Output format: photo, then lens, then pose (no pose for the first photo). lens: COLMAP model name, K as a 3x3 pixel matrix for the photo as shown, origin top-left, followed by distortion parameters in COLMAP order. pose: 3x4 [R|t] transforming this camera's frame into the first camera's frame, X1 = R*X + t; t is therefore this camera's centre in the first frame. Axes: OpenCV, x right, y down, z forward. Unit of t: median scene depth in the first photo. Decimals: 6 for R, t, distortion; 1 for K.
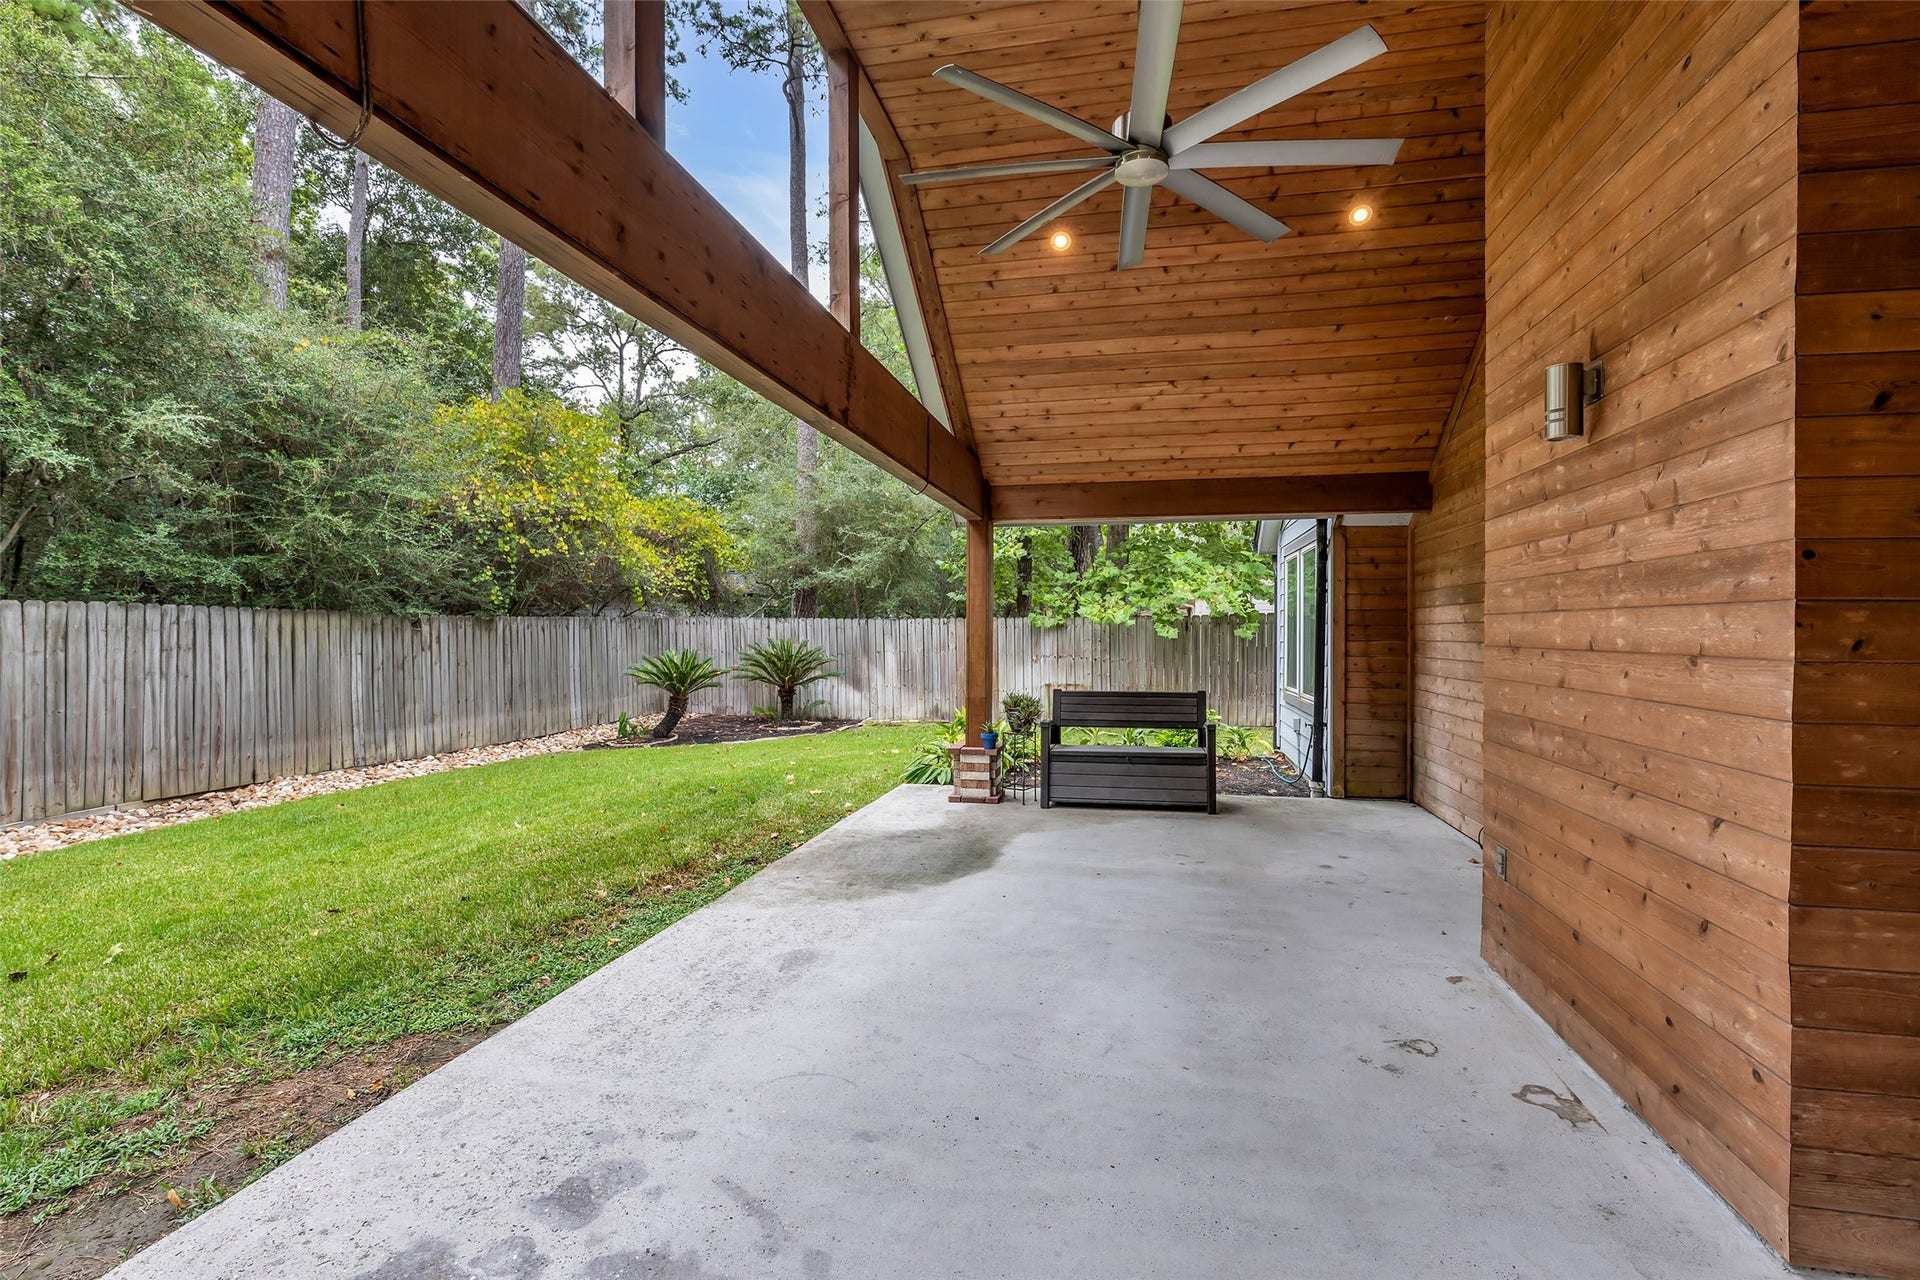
lens RADIAL K [[878.5, 0, 977.9], [0, 878.5, 639.9], [0, 0, 1]] dist [-0.015112, 0.001073]
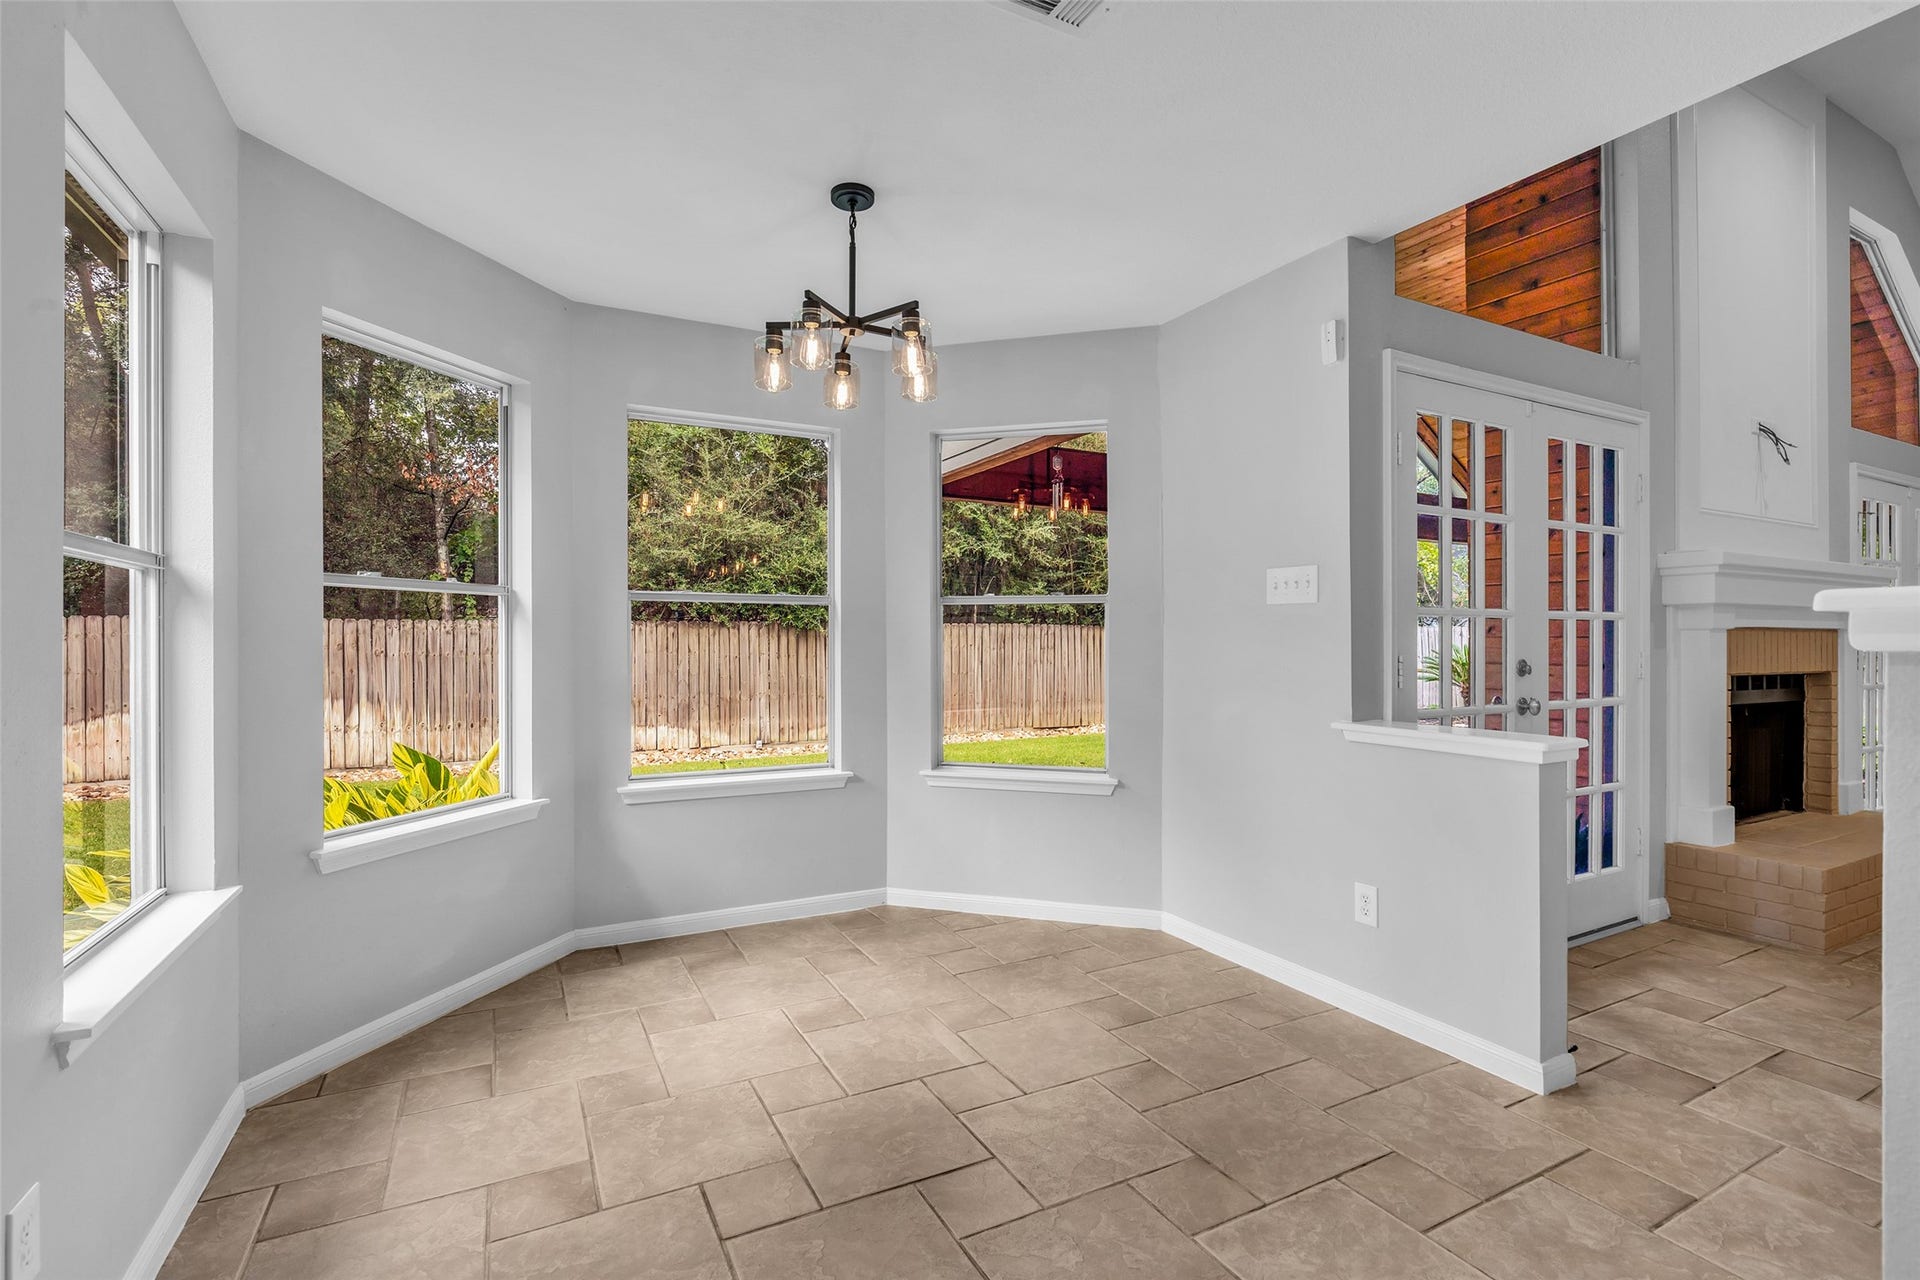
lens RADIAL K [[878.5, 0, 955.0], [0, 878.5, 647.3], [0, 0, 1]] dist [-0.015112, 0.001073]
pose [[0.640439, -0.003789, -0.768000, 0.492752], [-0.001342, 0.999981, -0.006053, 0.025381], [0.768008, 0.004907, 0.640421, -0.443306]]
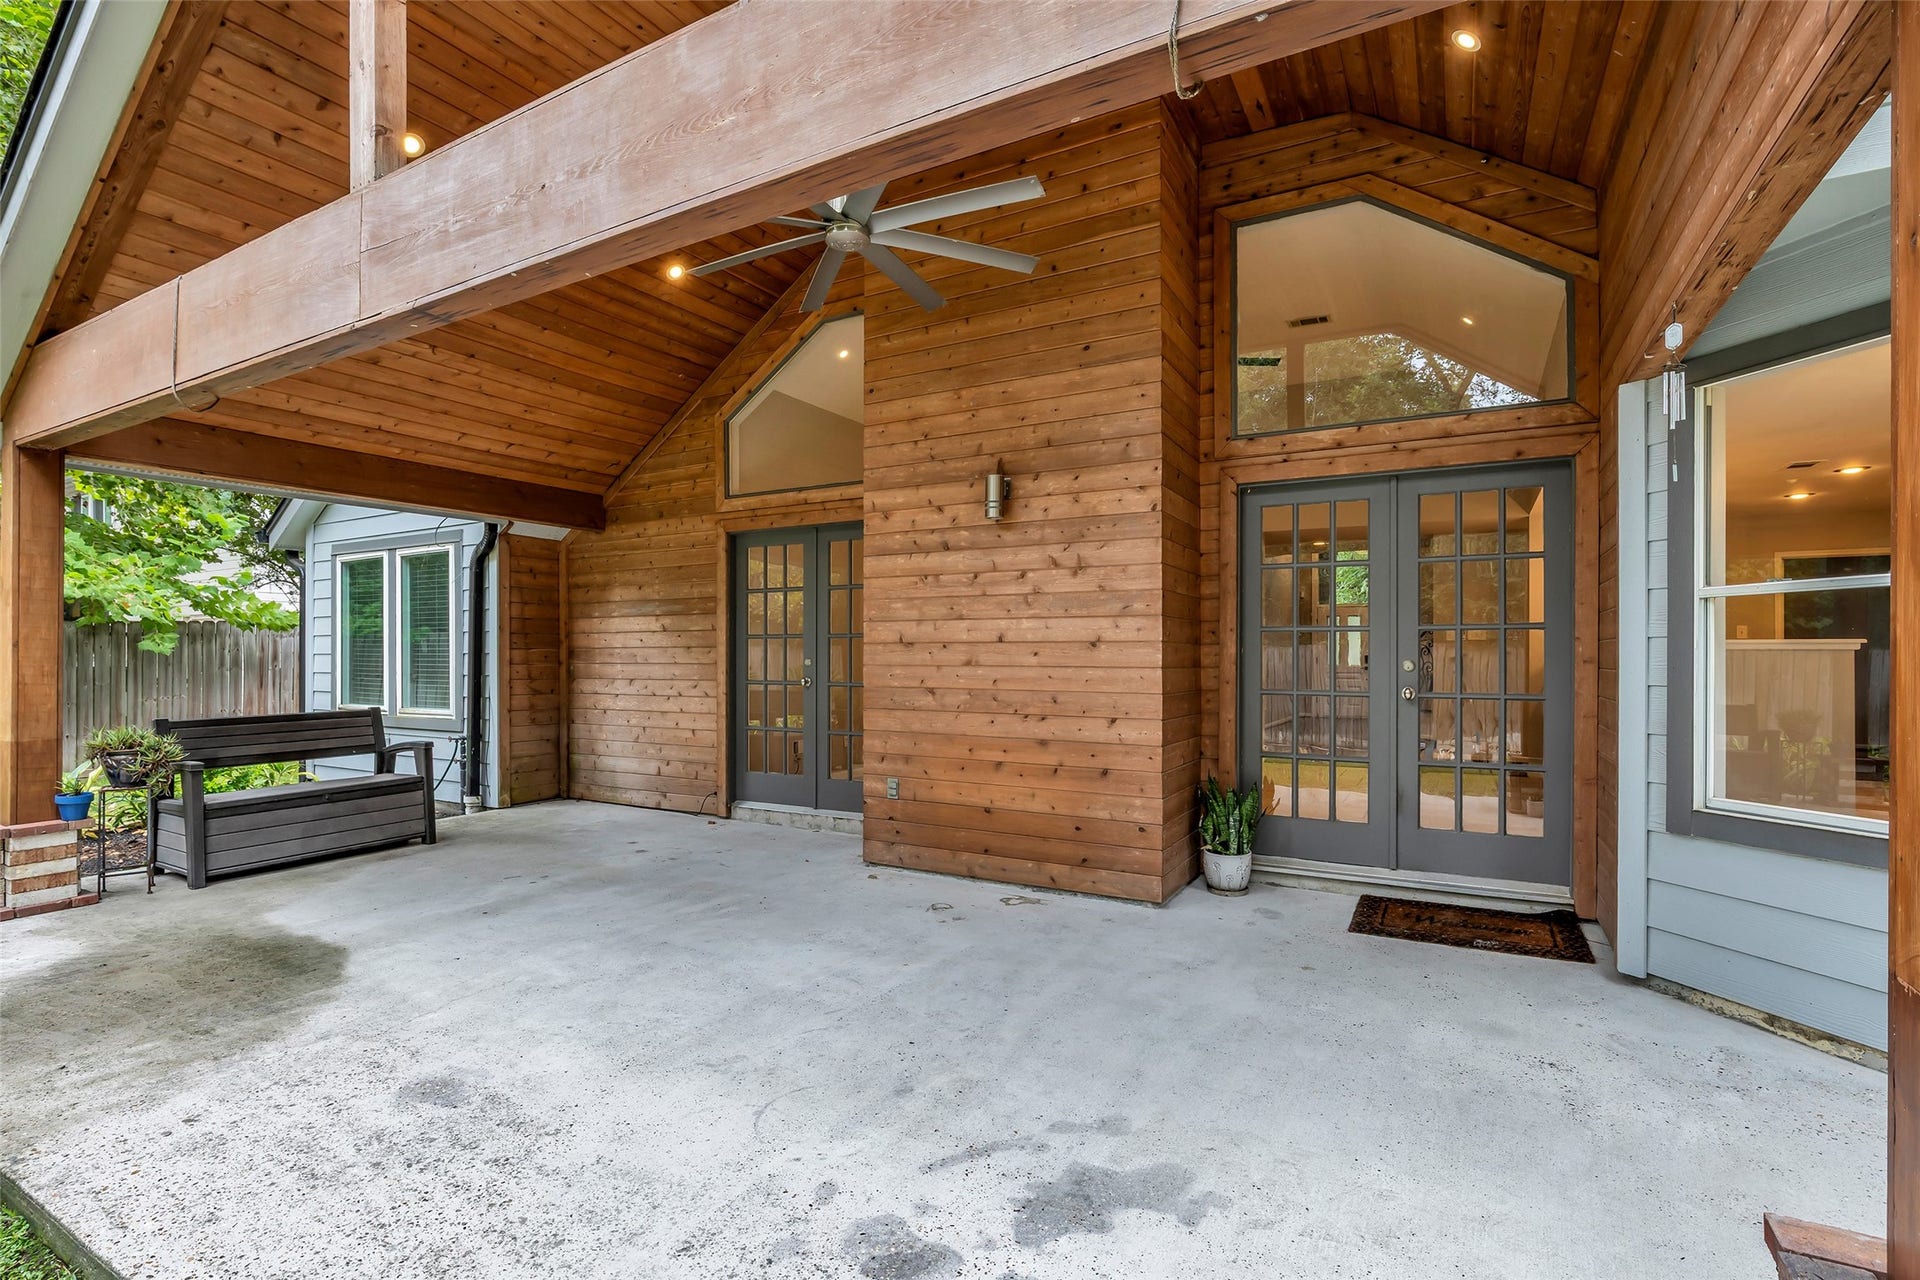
lens RADIAL K [[878.5, 0, 969.4], [0, 878.5, 655.2], [0, 0, 1]] dist [-0.015112, 0.001073]
pose [[0.301288, -0.004441, 0.953523, -0.382839], [0.011325, 0.999935, 0.001079, 0.013713], [-0.953466, 0.010474, 0.301319, 0.206219]]
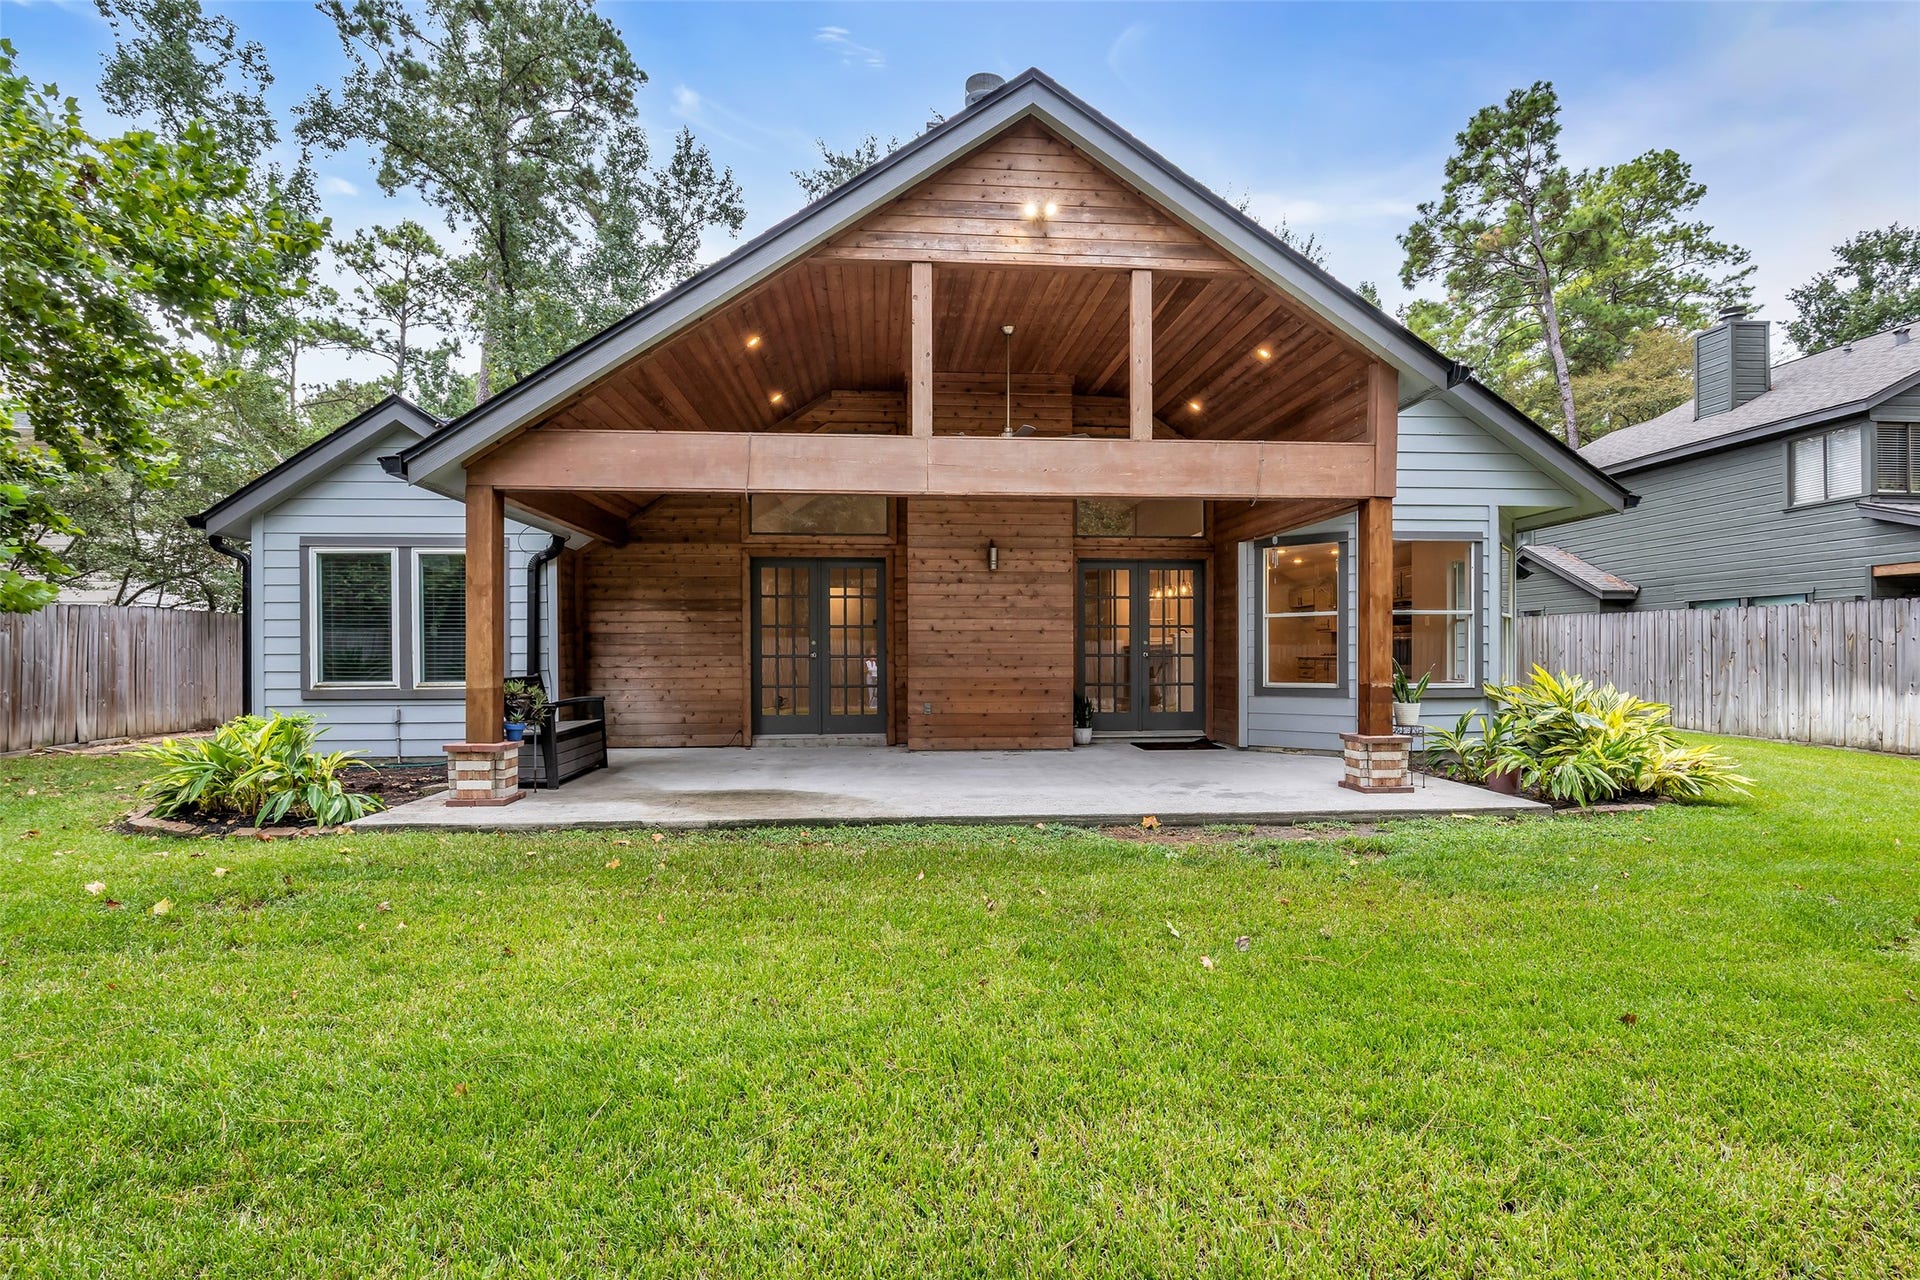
lens RADIAL K [[878.5, 0, 948.4], [0, 878.5, 656.7], [0, 0, 1]] dist [-0.015112, 0.001073]
pose [[-0.275700, -0.007361, 0.961215, -1.020195], [0.011165, 0.999879, 0.010860, 0.029731], [-0.961179, 0.013726, -0.275585, 0.829607]]
